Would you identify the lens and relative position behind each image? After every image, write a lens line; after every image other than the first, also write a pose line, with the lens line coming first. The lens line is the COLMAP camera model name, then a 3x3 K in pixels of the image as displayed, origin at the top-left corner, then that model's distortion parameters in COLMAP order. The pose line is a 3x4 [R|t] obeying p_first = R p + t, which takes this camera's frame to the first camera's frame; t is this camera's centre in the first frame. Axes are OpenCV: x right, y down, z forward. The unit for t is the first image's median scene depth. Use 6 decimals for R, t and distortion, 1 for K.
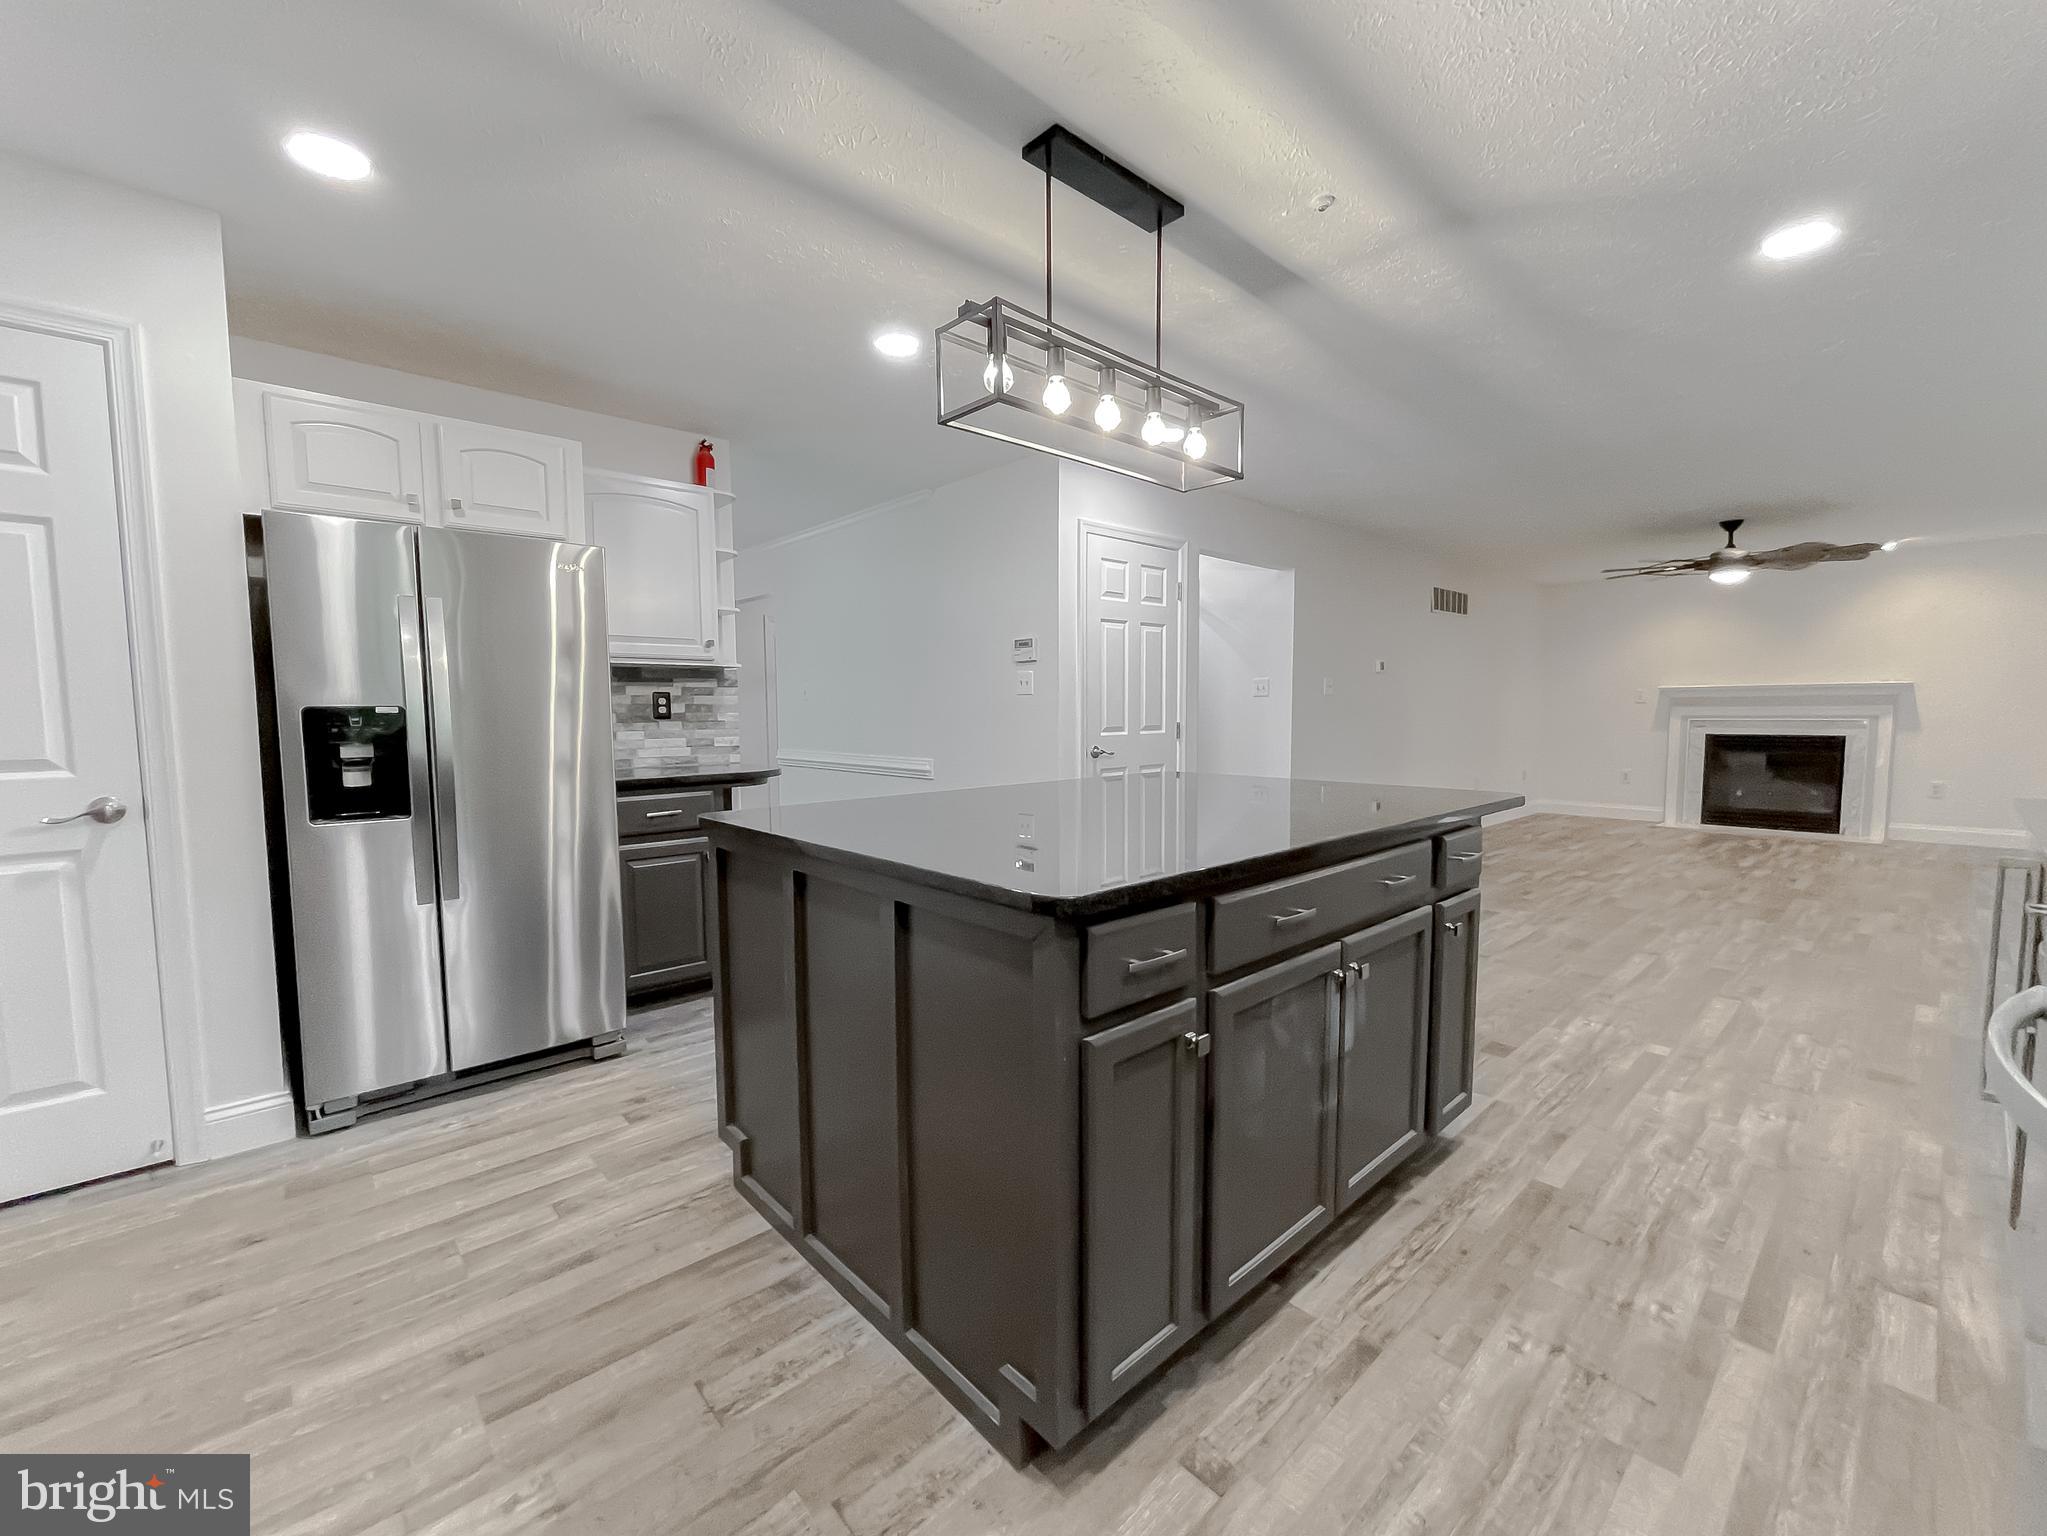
lens RADIAL K [[835.9, 0, 1018.0], [0, 835.9, 775.9], [0, 0, 1]] dist [0.000317, 0.000376]
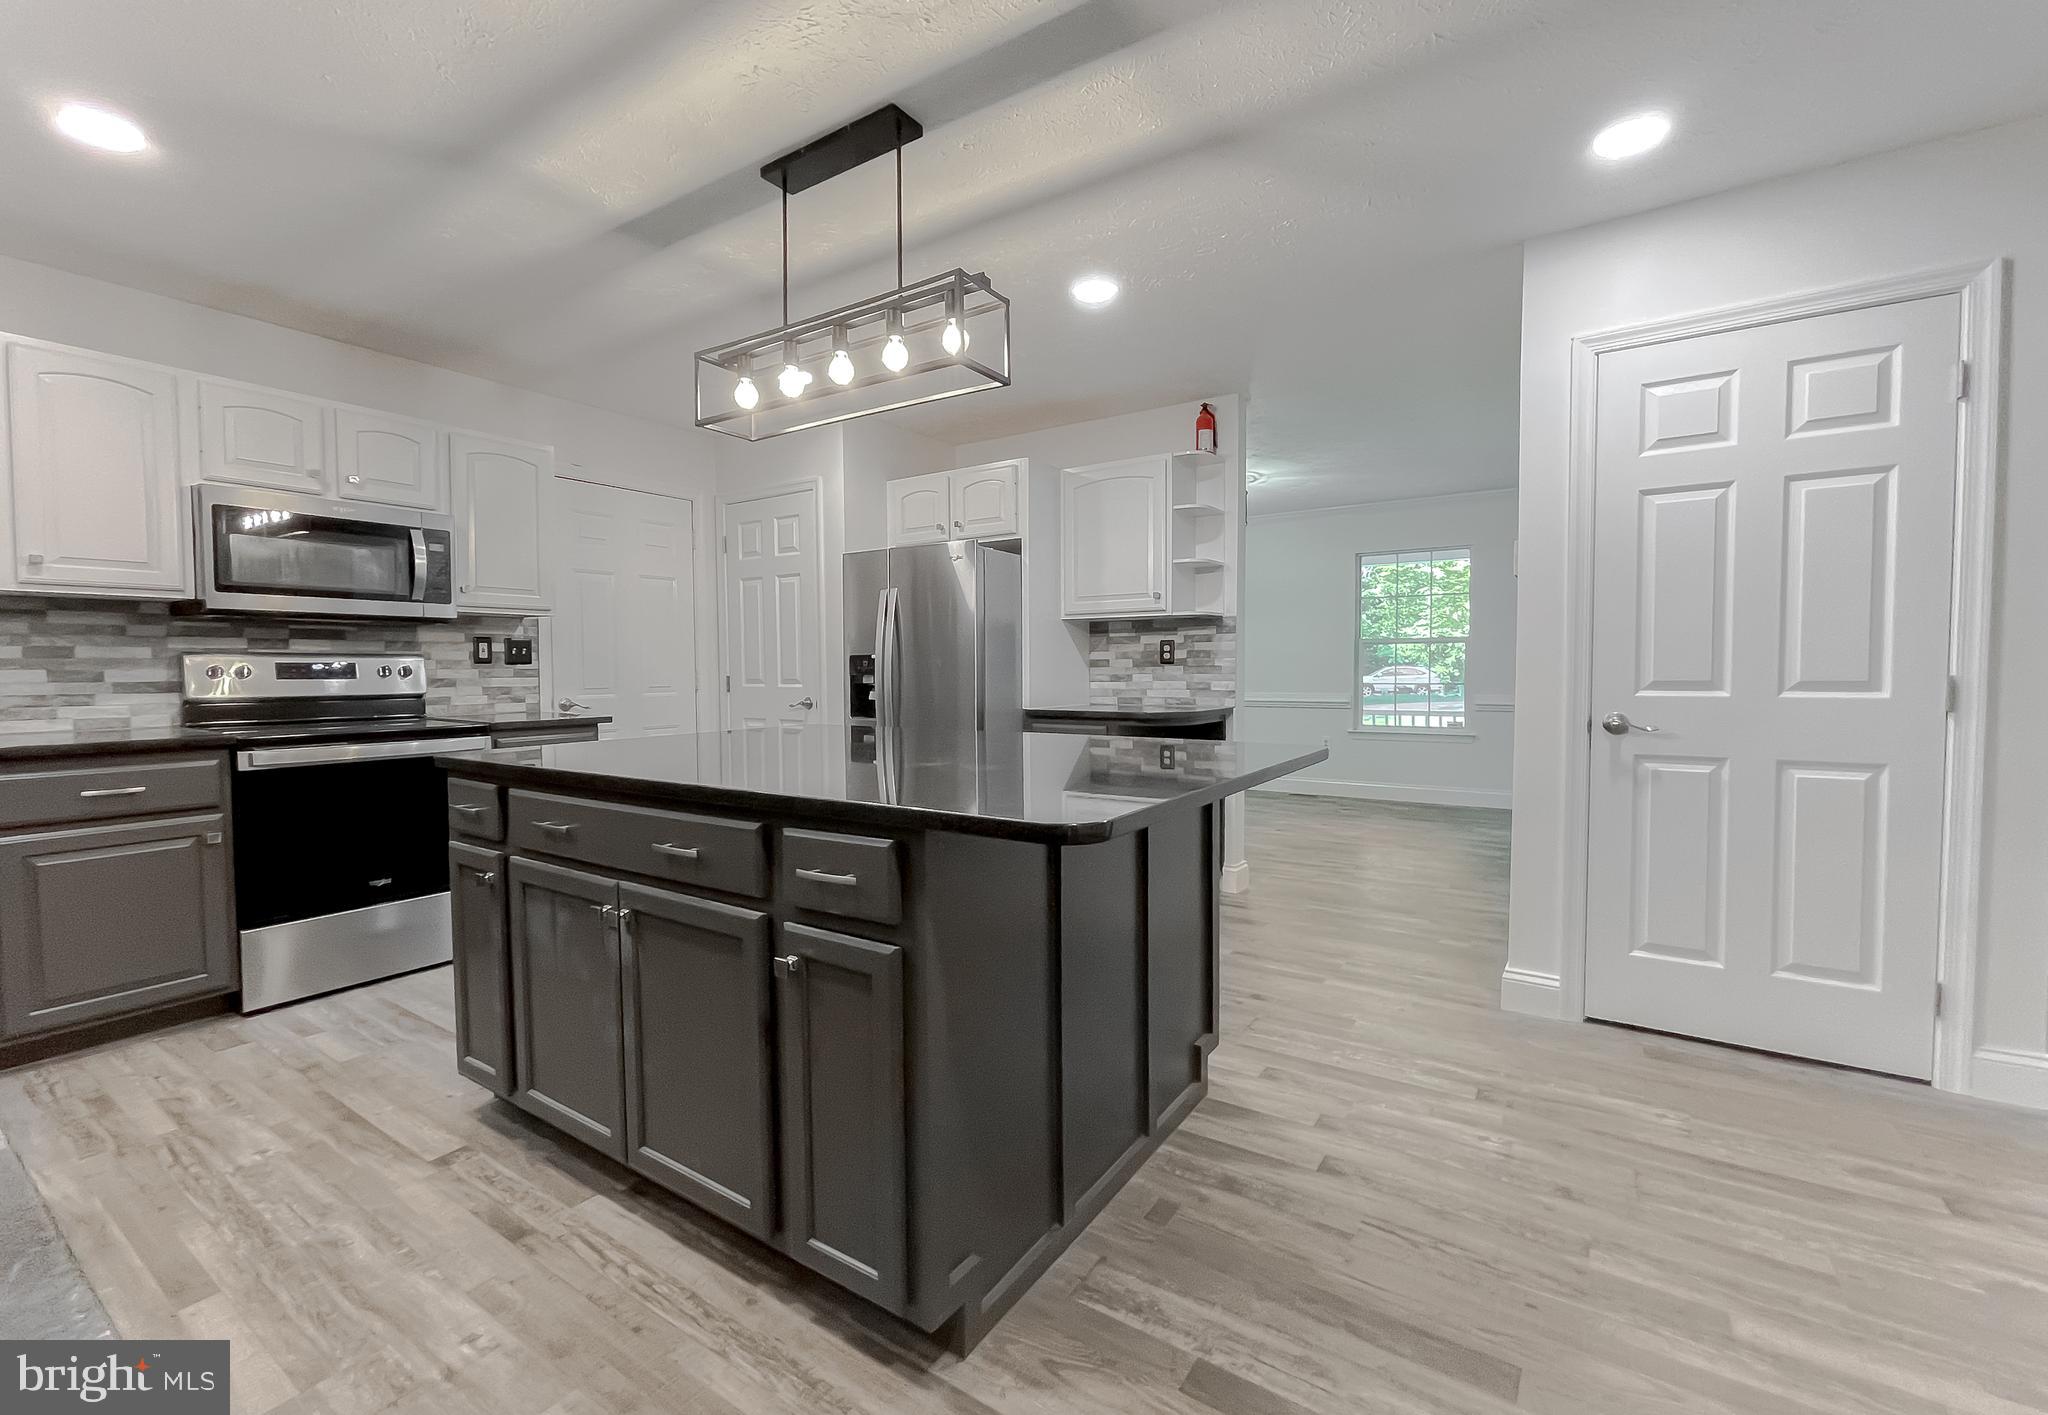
lens RADIAL K [[860.6, 0, 1020.2], [0, 860.6, 700.0], [0, 0, 1]] dist [-0.001290, 0.000720]
pose [[0.244636, 0.043219, -0.968651, 1.065015], [-0.073299, 0.996972, 0.025971, -0.056979], [0.966841, 0.064648, 0.247063, 0.853143]]
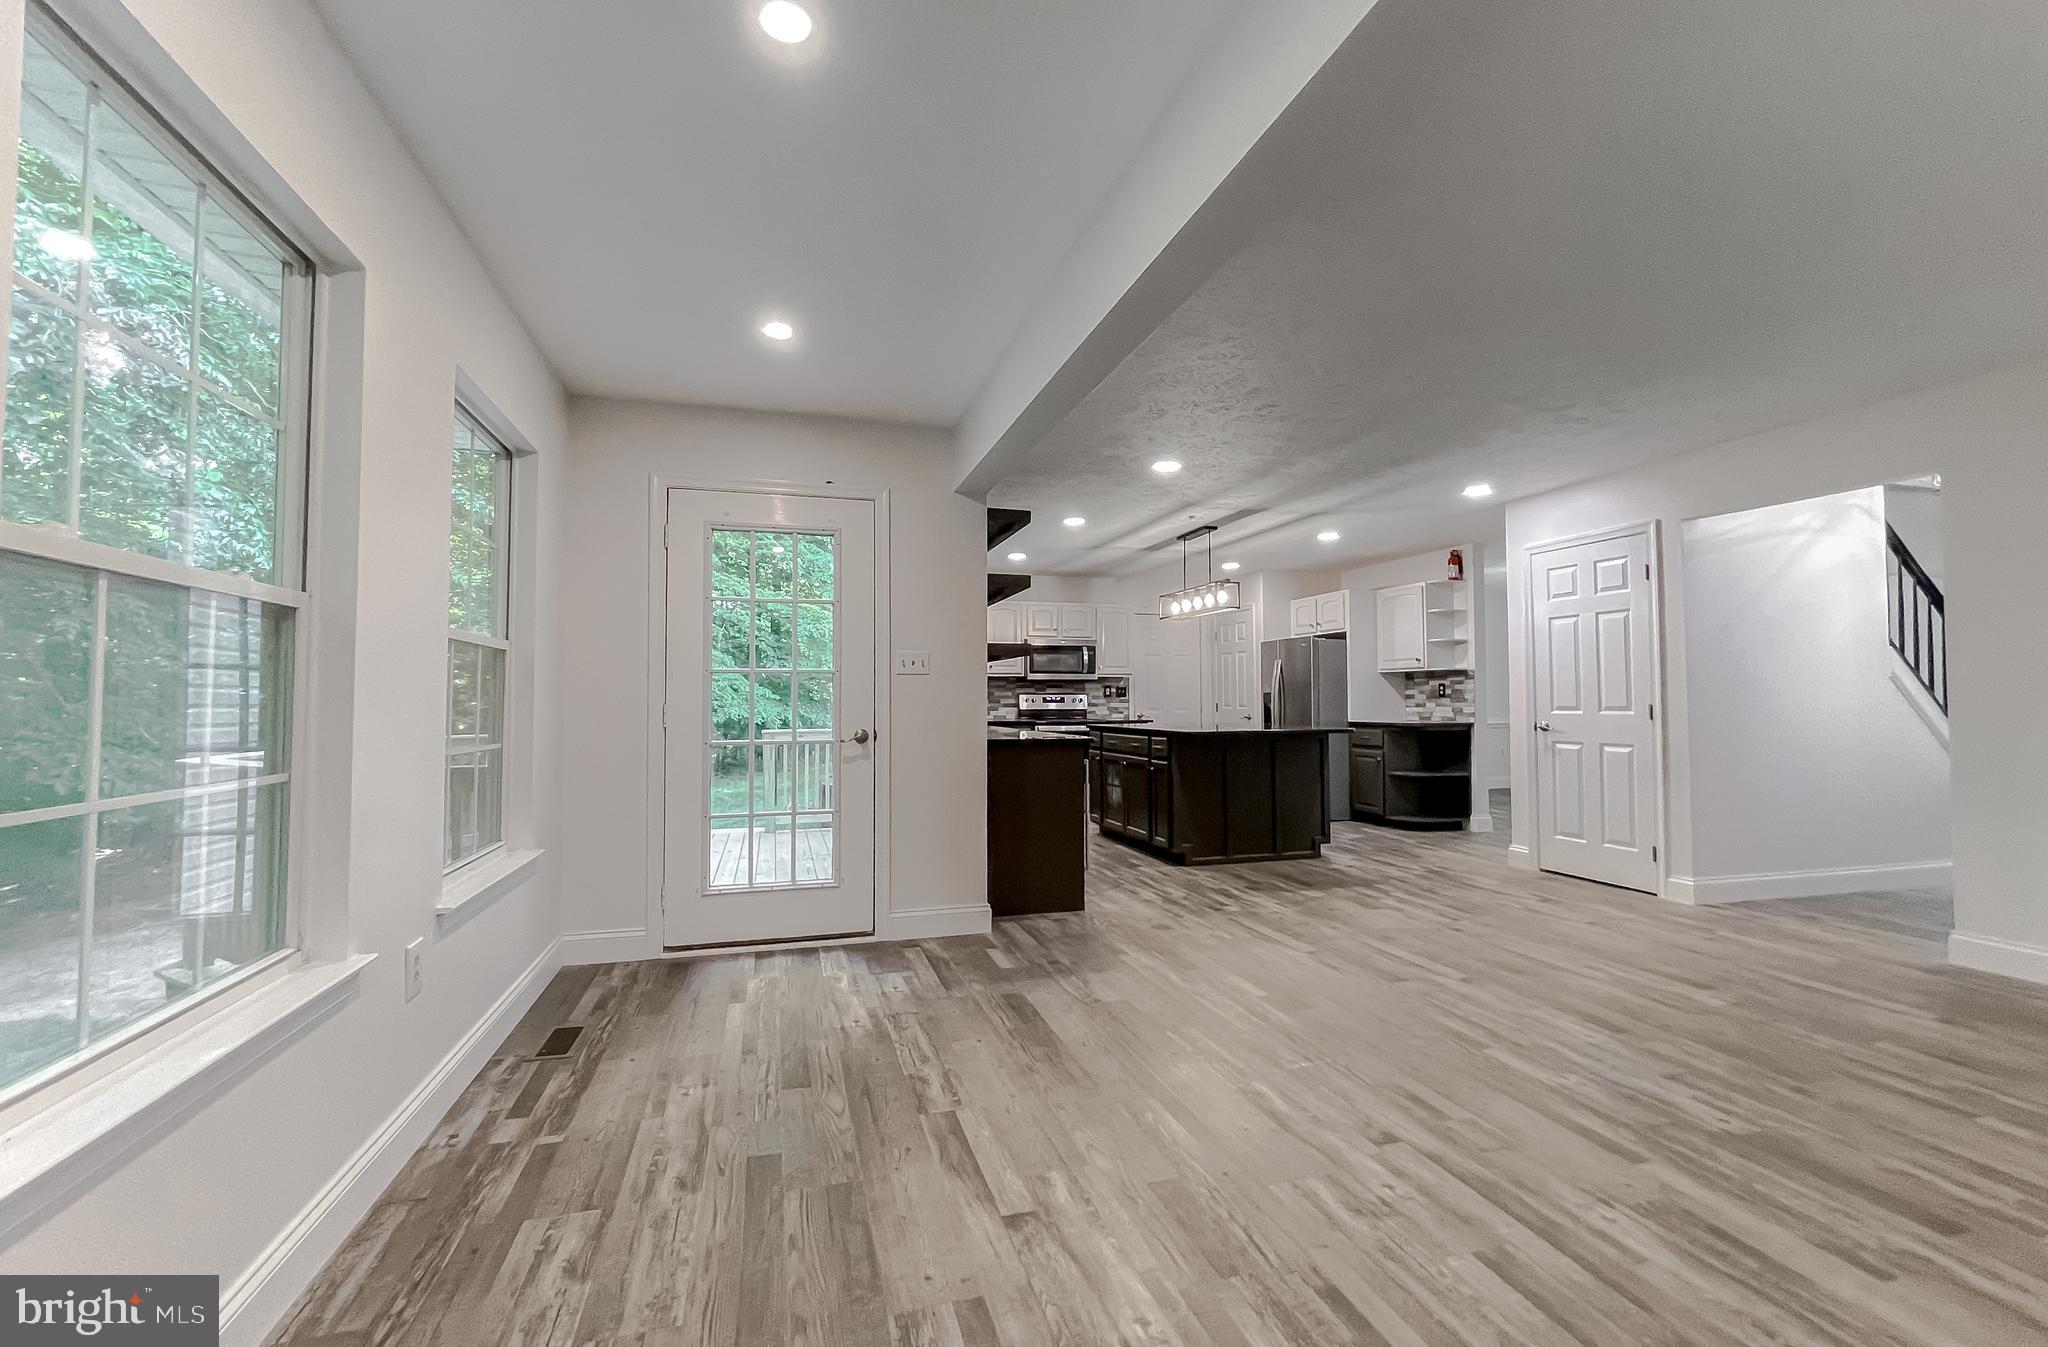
lens RADIAL K [[852.5, 0, 1009.2], [0, 852.5, 670.4], [0, 0, 1]] dist [-0.001862, 0.000136]
pose [[-0.444495, -0.022540, -0.895498, 2.921262], [-0.063976, 0.997929, 0.006637, -0.128437], [0.893494, 0.060240, -0.445017, 1.592939]]
